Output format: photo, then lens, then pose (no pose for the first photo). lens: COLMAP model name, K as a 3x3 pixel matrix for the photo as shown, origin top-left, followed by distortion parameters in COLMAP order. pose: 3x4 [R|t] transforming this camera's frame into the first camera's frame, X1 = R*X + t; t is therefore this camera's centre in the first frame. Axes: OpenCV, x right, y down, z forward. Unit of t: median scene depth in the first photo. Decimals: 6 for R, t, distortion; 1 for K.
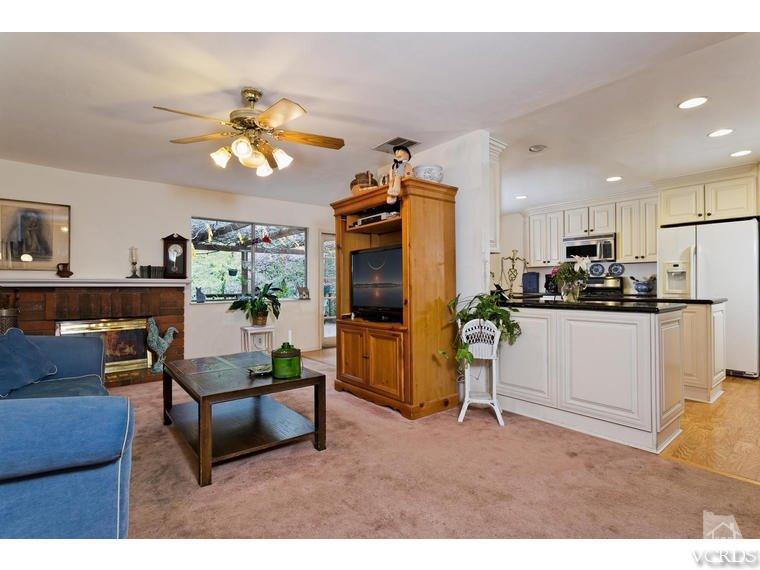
lens RADIAL K [[386.2, 0, 374.2], [0, 386.2, 281.1], [0, 0, 1]] dist [-0.002481, -0.001034]
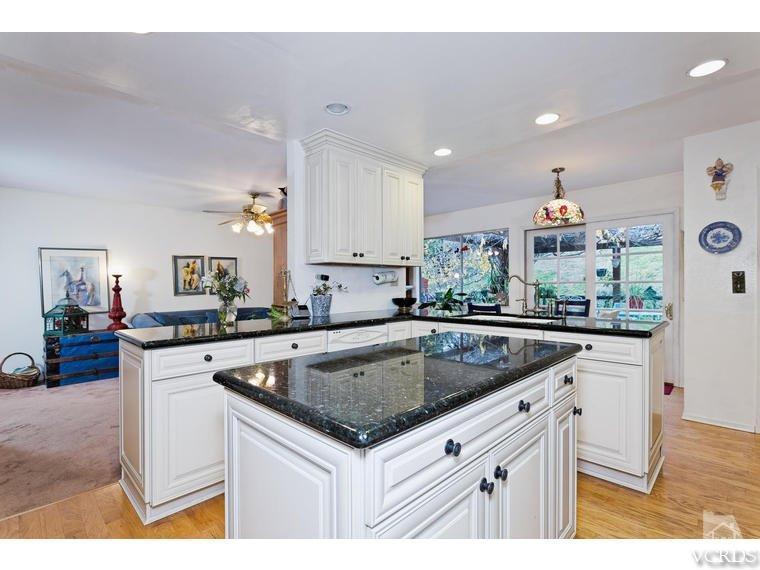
lens RADIAL K [[359.3, 0, 378.3], [0, 359.3, 286.7], [0, 0, 1]] dist [0.004736, 0.000265]
pose [[0.119193, 0.008538, -0.992834, 0.749780], [0.018690, 0.999767, 0.010842, -0.016021], [0.992695, -0.019848, 0.119006, 0.696512]]
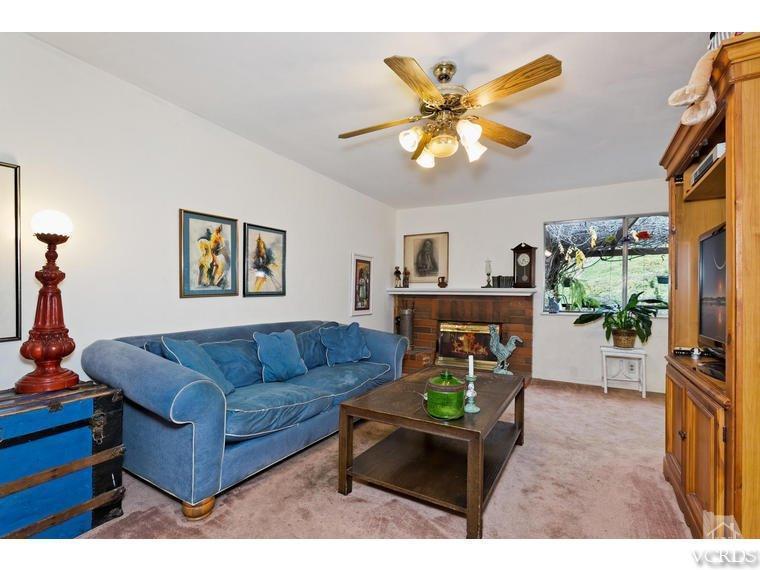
lens RADIAL K [[345.5, 0, 380.6], [0, 345.5, 289.7], [0, 0, 1]] dist [-0.001033, 0.001025]
pose [[0.361023, -0.004432, -0.932546, 0.189564], [0.002208, 0.999990, -0.003898, 0.001370], [0.932554, -0.000652, 0.361029, 0.330137]]
